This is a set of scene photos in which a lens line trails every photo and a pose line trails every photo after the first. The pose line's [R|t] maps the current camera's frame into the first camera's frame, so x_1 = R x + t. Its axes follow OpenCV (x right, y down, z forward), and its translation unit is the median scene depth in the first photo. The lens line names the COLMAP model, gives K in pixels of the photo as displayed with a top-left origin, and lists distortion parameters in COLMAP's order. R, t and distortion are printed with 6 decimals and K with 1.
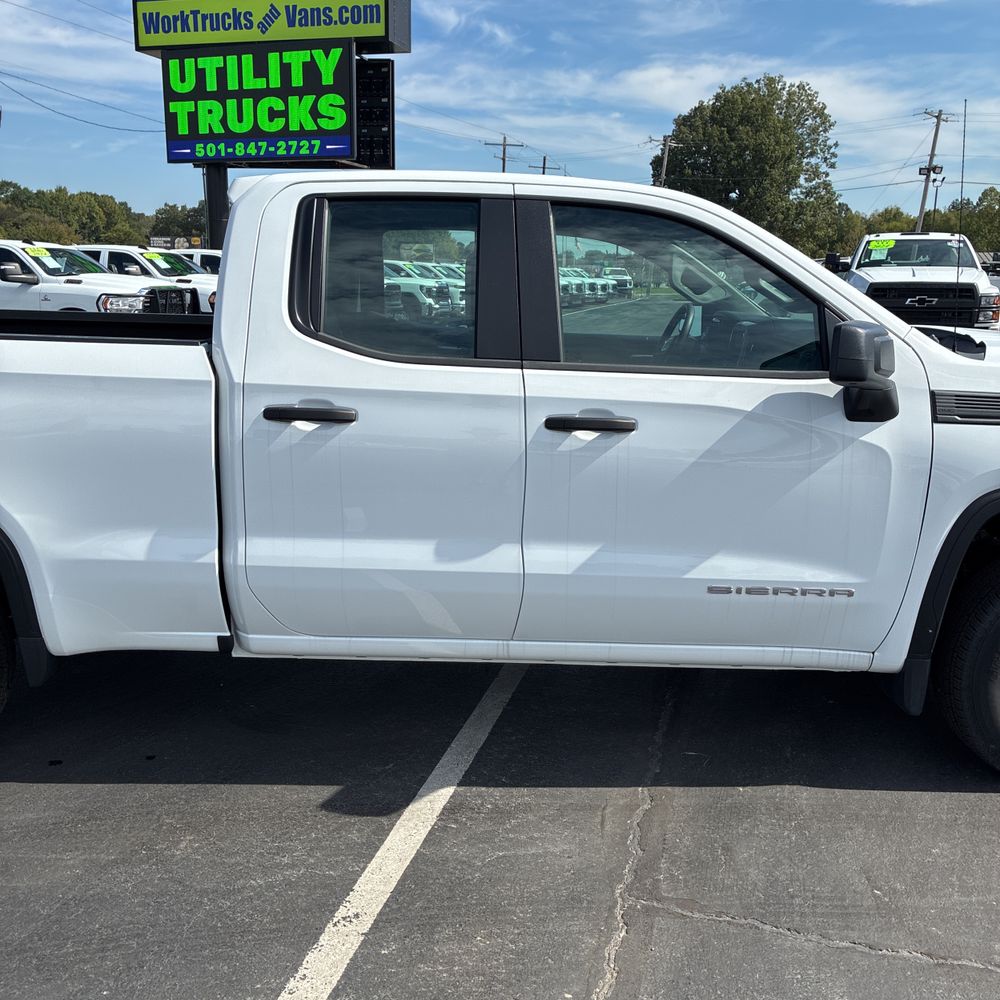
lens RADIAL K [[1017.8, 0, 500.5], [0, 1017.8, 495.3], [0, 0, 1]] dist [0.004583, 0.034802]
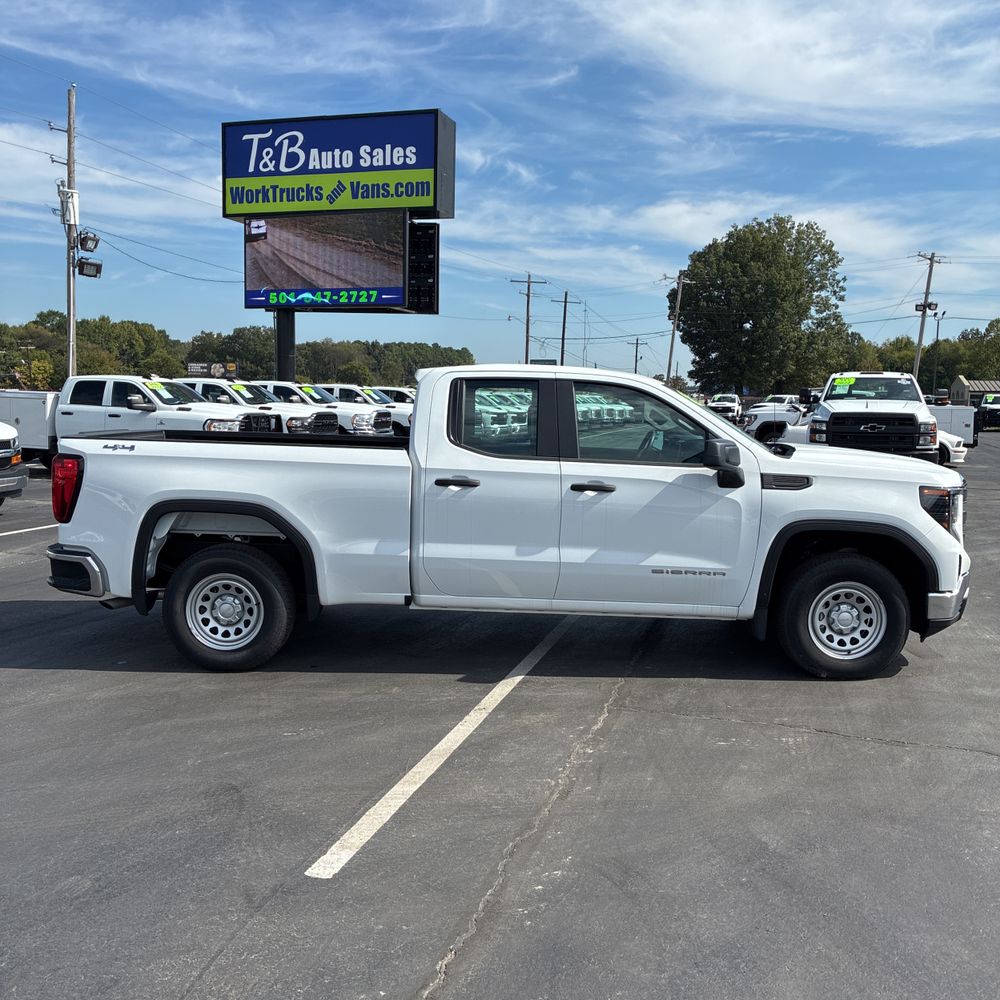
lens RADIAL K [[1015.0, 0, 504.0], [0, 1015.0, 503.2], [0, 0, 1]] dist [0.022989, -0.017643]
pose [[0.999824, 0.005085, -0.018076, -0.007317], [-0.007057, 0.993824, -0.110739, 0.025542], [0.017402, 0.110847, 0.993685, -0.140501]]
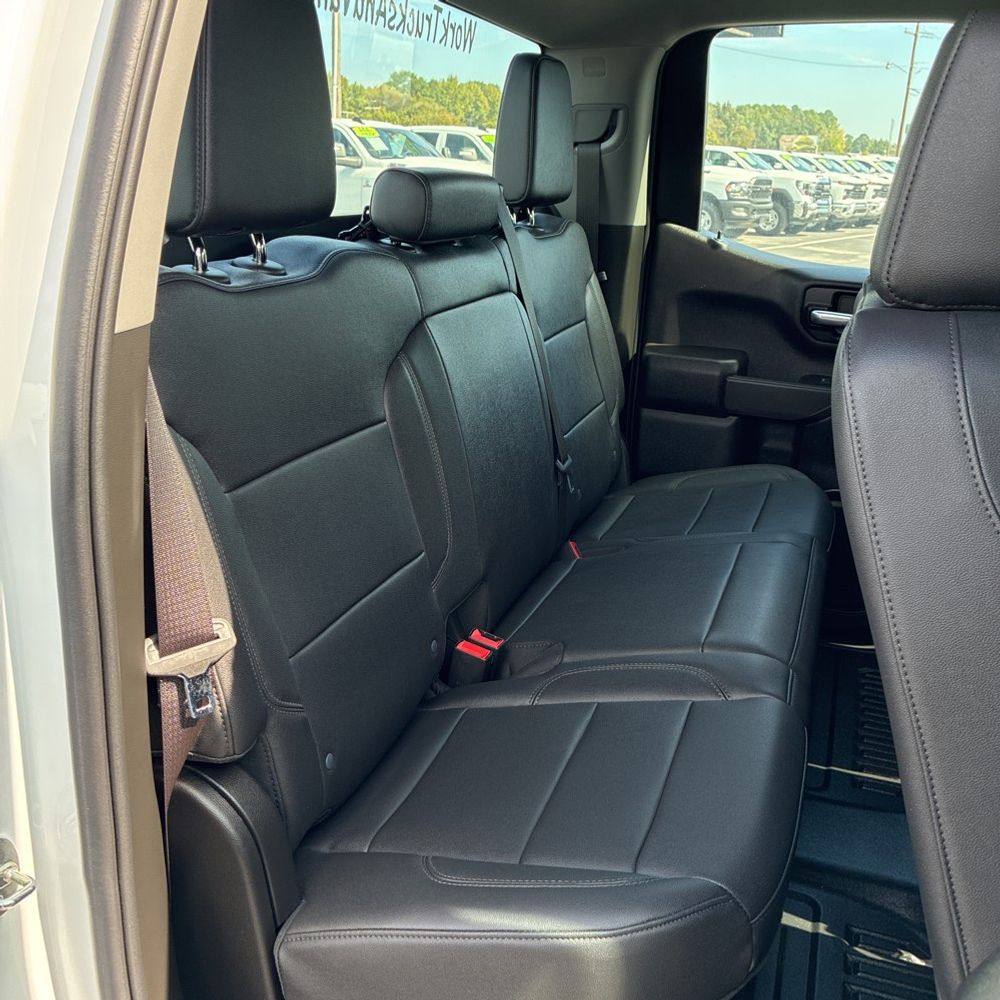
lens RADIAL K [[1017.8, 0, 500.5], [0, 1017.8, 495.3], [0, 0, 1]] dist [0.004583, 0.034802]
pose [[0.939699, 0.124683, -0.318464, -0.009087], [-0.093023, 0.989252, 0.112819, -0.023408], [0.329108, -0.076391, 0.941197, 0.118914]]
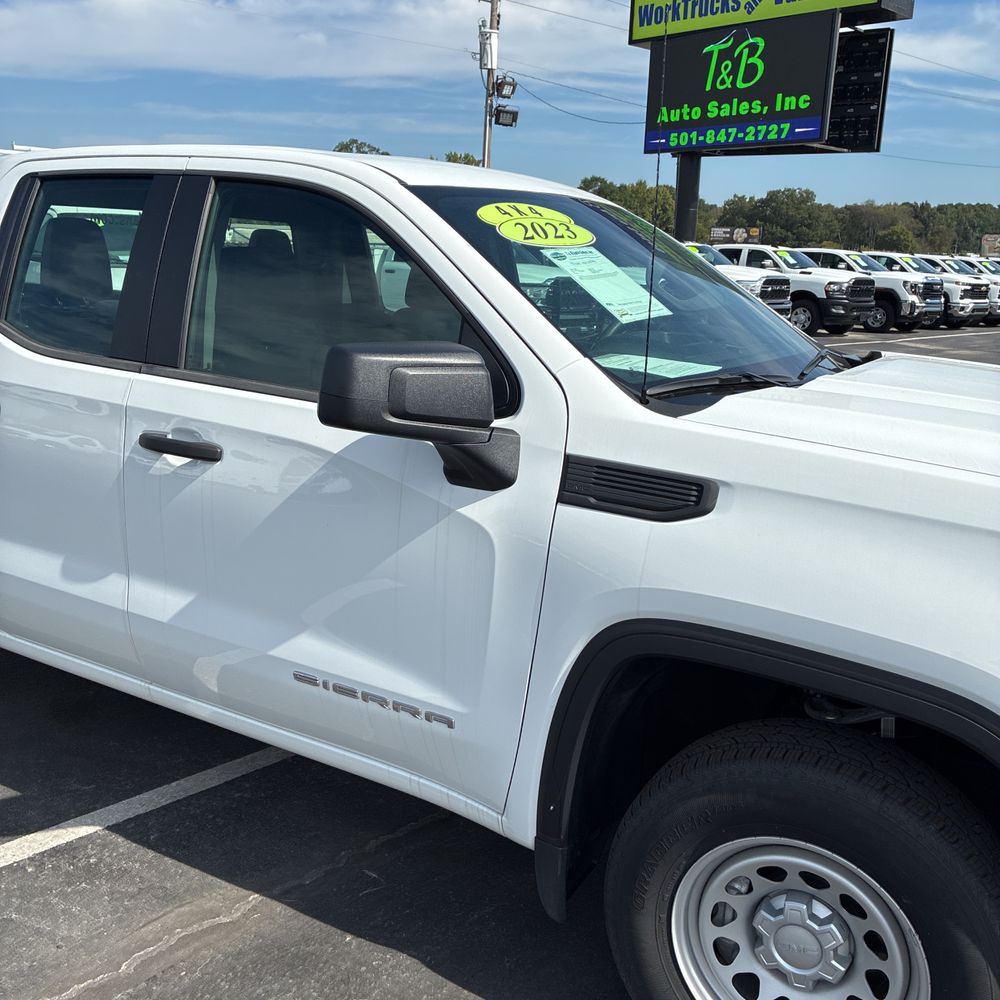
lens RADIAL K [[1010.6, 0, 500.2], [0, 1010.6, 507.9], [0, 0, 1]] dist [0.019899, 0.006655]
pose [[0.863119, 0.138770, -0.485560, 0.097799], [-0.128259, 0.990214, 0.055007, -0.013580], [0.488442, 0.014800, 0.872471, 0.055808]]
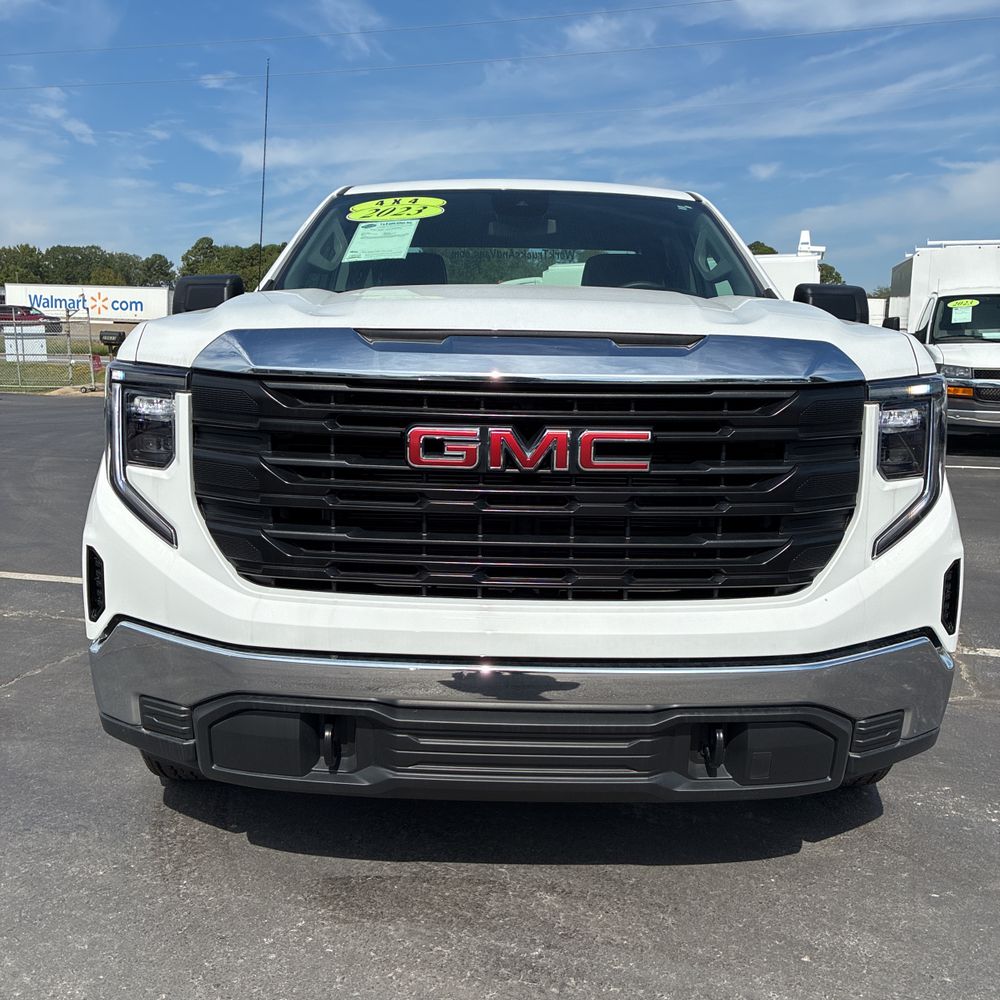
lens RADIAL K [[1007.7, 0, 504.1], [0, 1007.7, 503.8], [0, 0, 1]] dist [0.035687, -0.031941]
pose [[-0.005894, 0.141829, -0.989874, 0.212602], [-0.222995, 0.964778, 0.139561, -0.019716], [0.974802, 0.221559, 0.025941, 0.179888]]
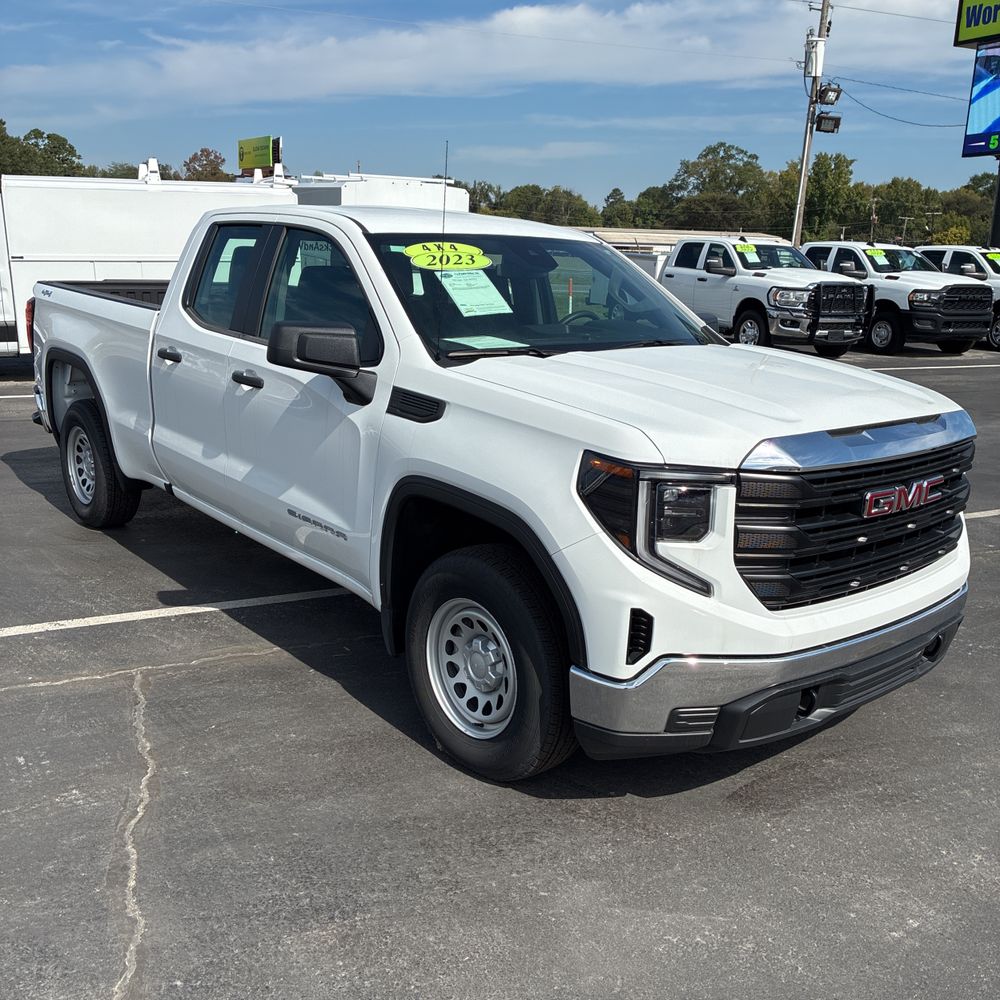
lens RADIAL K [[1007.7, 0, 504.1], [0, 1007.7, 503.8], [0, 0, 1]] dist [0.035687, -0.031941]
pose [[0.644576, 0.200557, -0.737766, 0.195326], [-0.188012, 0.976928, 0.101308, -0.015385], [0.741062, 0.073408, 0.667411, 0.042812]]
